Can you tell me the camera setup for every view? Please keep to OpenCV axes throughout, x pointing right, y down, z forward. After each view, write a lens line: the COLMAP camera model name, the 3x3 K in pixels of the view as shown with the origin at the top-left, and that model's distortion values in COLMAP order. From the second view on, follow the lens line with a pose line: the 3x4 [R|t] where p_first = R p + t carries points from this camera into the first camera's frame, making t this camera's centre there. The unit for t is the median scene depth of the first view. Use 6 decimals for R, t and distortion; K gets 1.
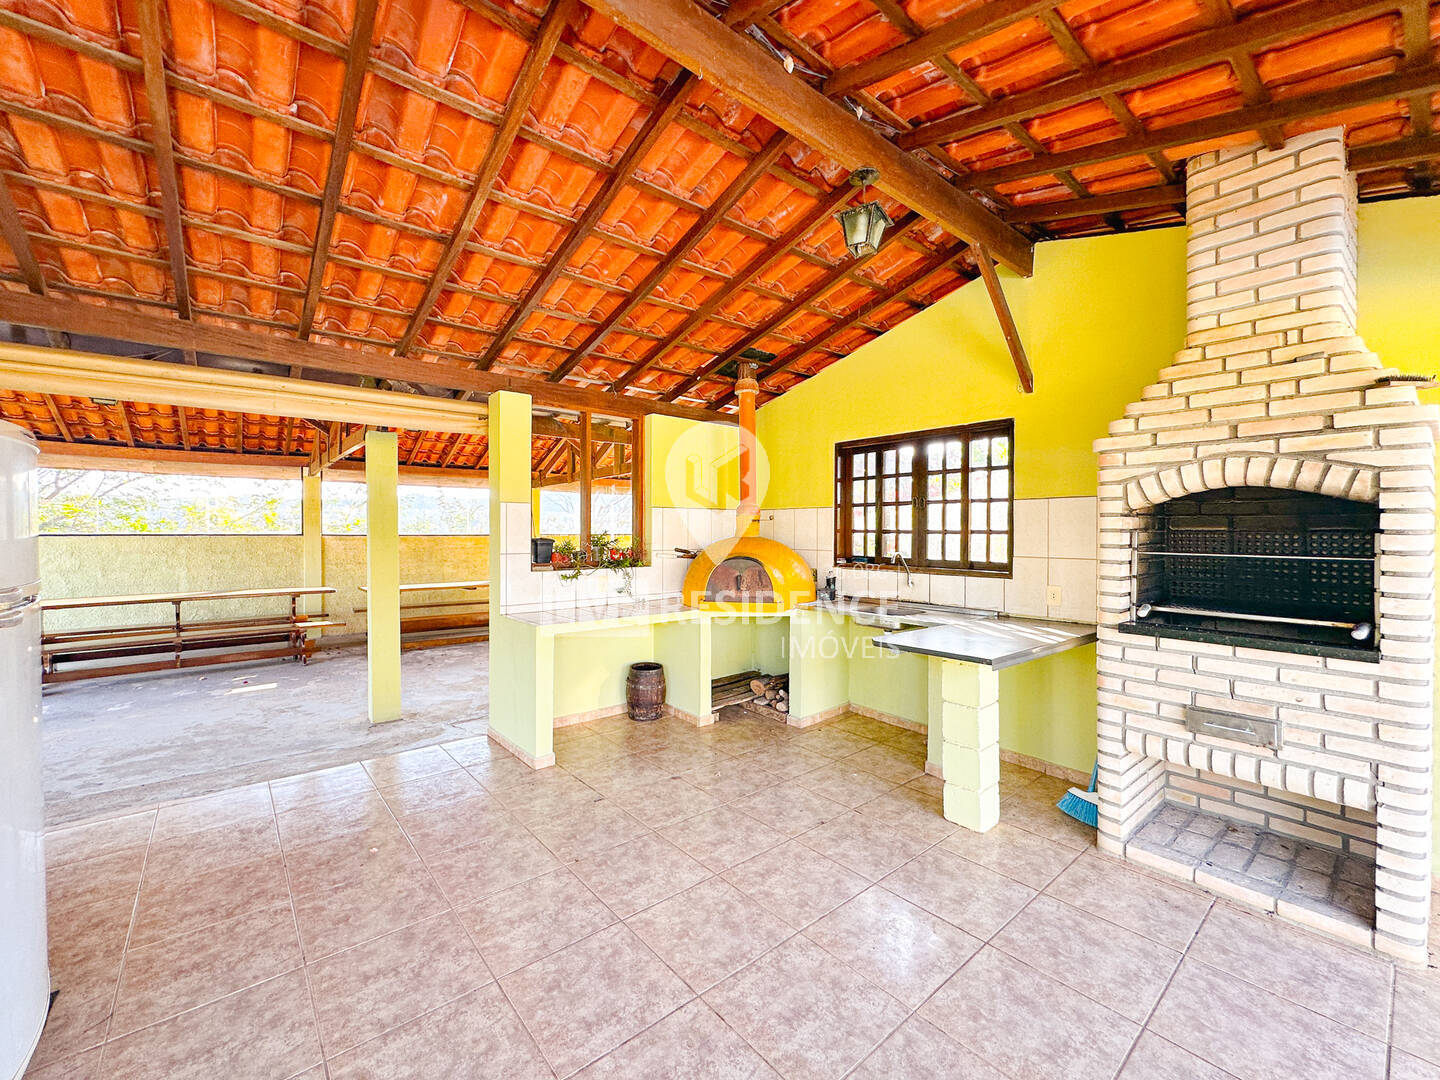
lens RADIAL K [[587.9, 0, 720.0], [0, 587.9, 540.0], [0, 0, 1]] dist [0.001644, 0.000287]
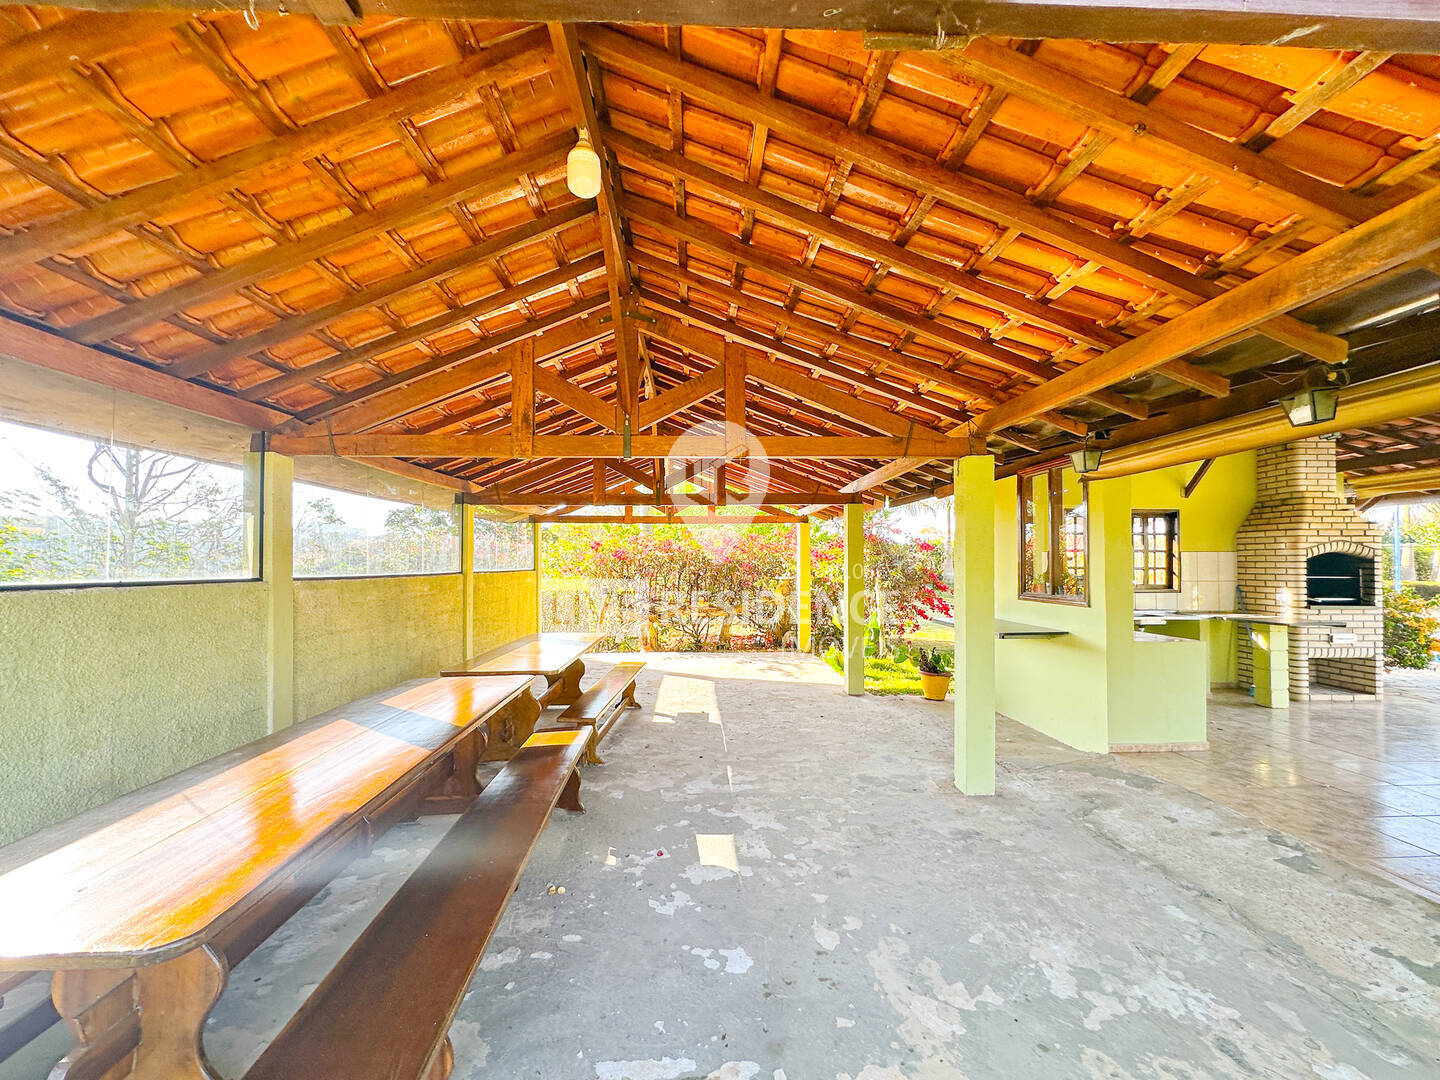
lens RADIAL K [[628.5, 0, 721.7], [0, 628.5, 559.9], [0, 0, 1]] dist [-0.000122, -0.000041]
pose [[0.593996, 0.004461, 0.804456, -2.832073], [0.011018, 0.999846, -0.013680, -0.041781], [-0.804393, 0.016989, 0.593855, 1.388916]]
